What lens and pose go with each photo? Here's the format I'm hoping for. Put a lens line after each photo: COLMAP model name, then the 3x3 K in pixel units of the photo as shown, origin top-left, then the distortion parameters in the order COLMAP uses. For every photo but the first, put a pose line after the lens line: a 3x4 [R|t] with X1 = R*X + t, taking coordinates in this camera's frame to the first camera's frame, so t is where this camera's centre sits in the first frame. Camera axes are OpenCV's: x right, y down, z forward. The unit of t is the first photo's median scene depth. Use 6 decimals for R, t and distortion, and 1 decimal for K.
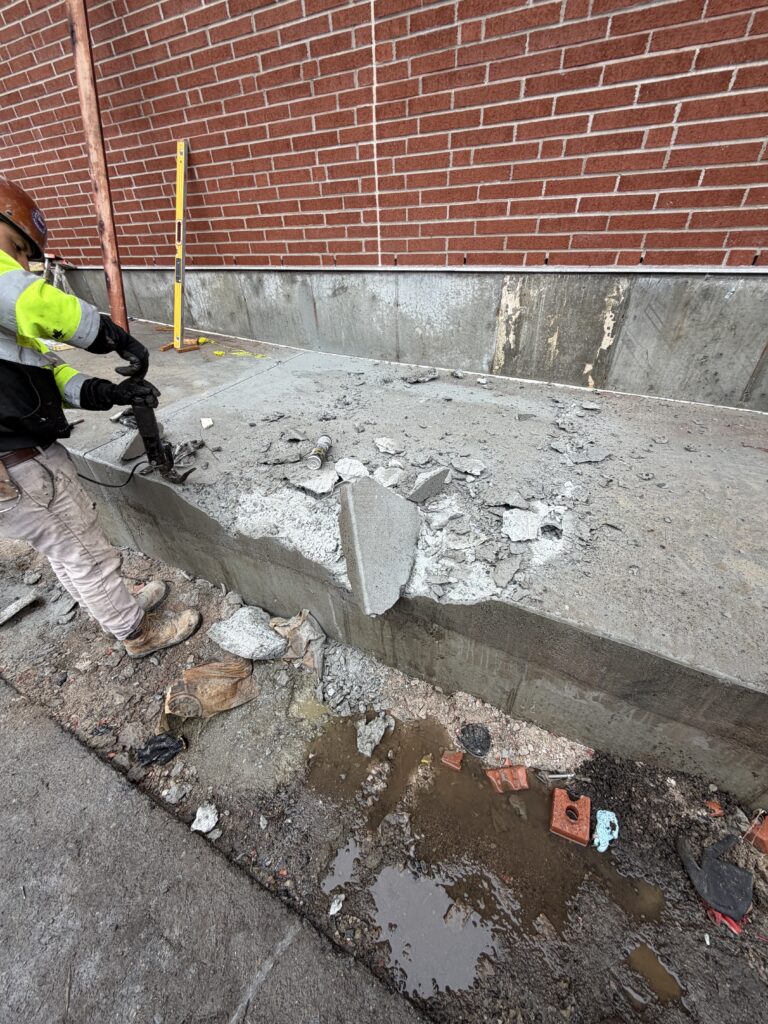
lens RADIAL K [[406.8, 0, 383.7], [0, 406.8, 512.5], [0, 0, 1]] dist [0.000172, 0.000022]
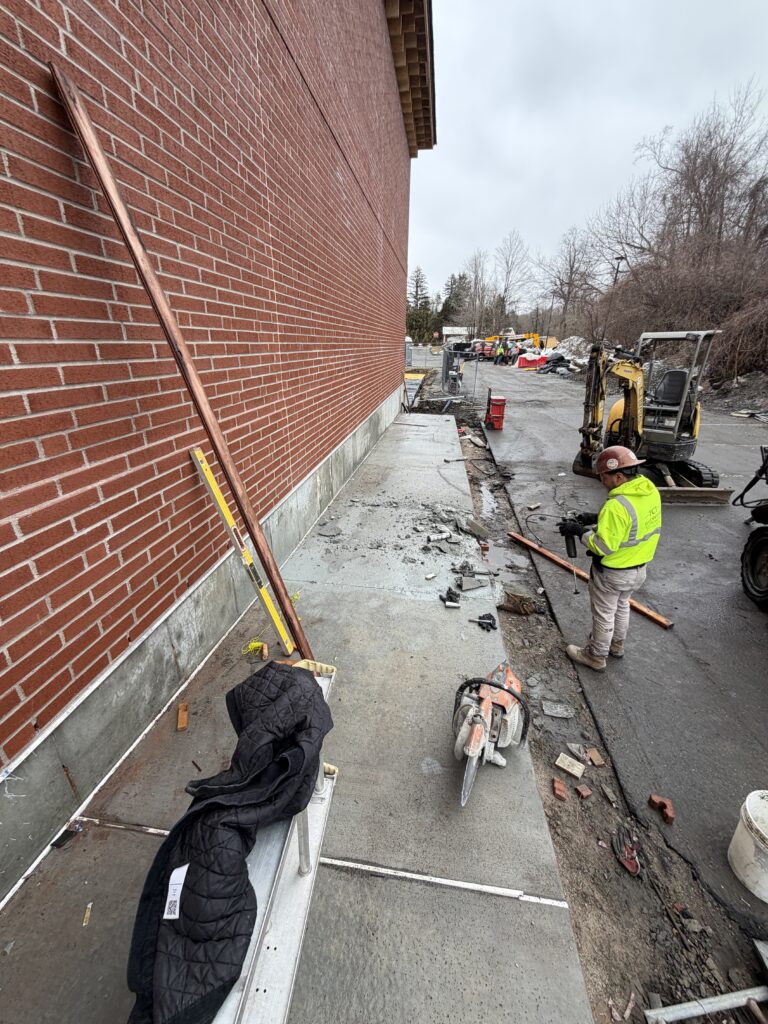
lens RADIAL K [[406.8, 0, 383.3], [0, 406.8, 511.1], [0, 0, 1]] dist [0.000172, 0.000022]
pose [[-0.332921, -0.321308, 0.886524, -1.379698], [0.554835, 0.693432, 0.459685, -1.003313], [-0.762444, 0.644914, -0.052585, 0.848350]]
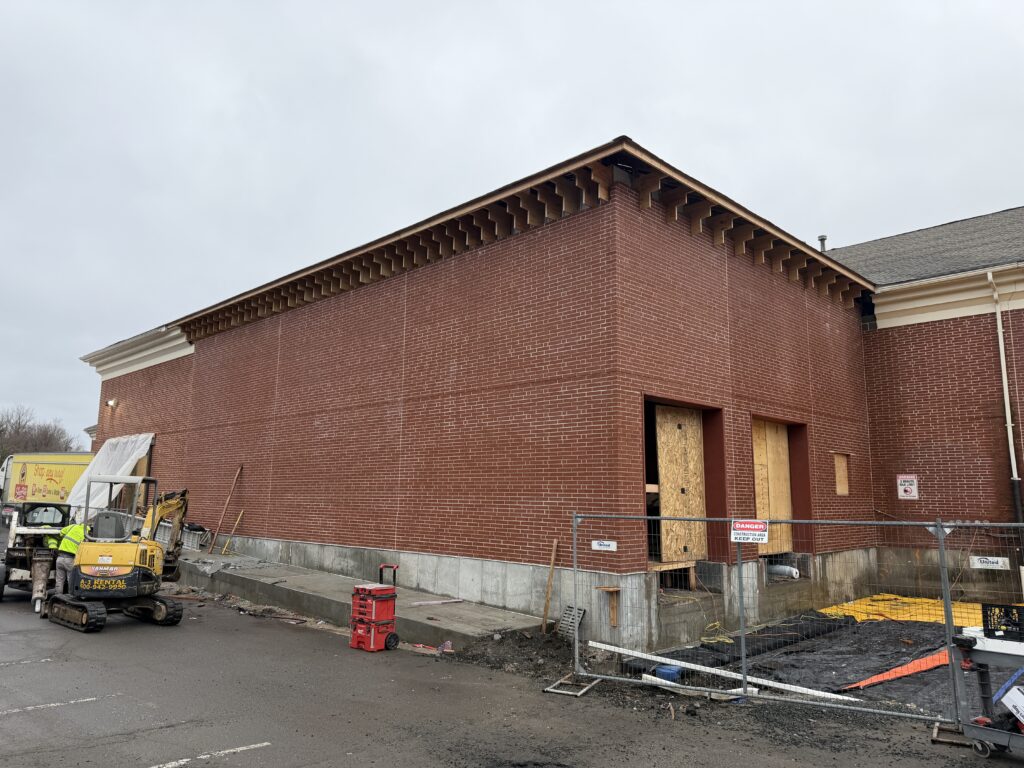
lens RADIAL K [[727.9, 0, 511.6], [0, 727.9, 382.8], [0, 0, 1]] dist [-0.002015, -0.000230]
pose [[0.949352, 0.003098, -0.314199, 4.652565], [-0.223454, 0.709660, -0.668170, 2.655210], [0.220905, 0.704538, 0.674409, -4.541994]]
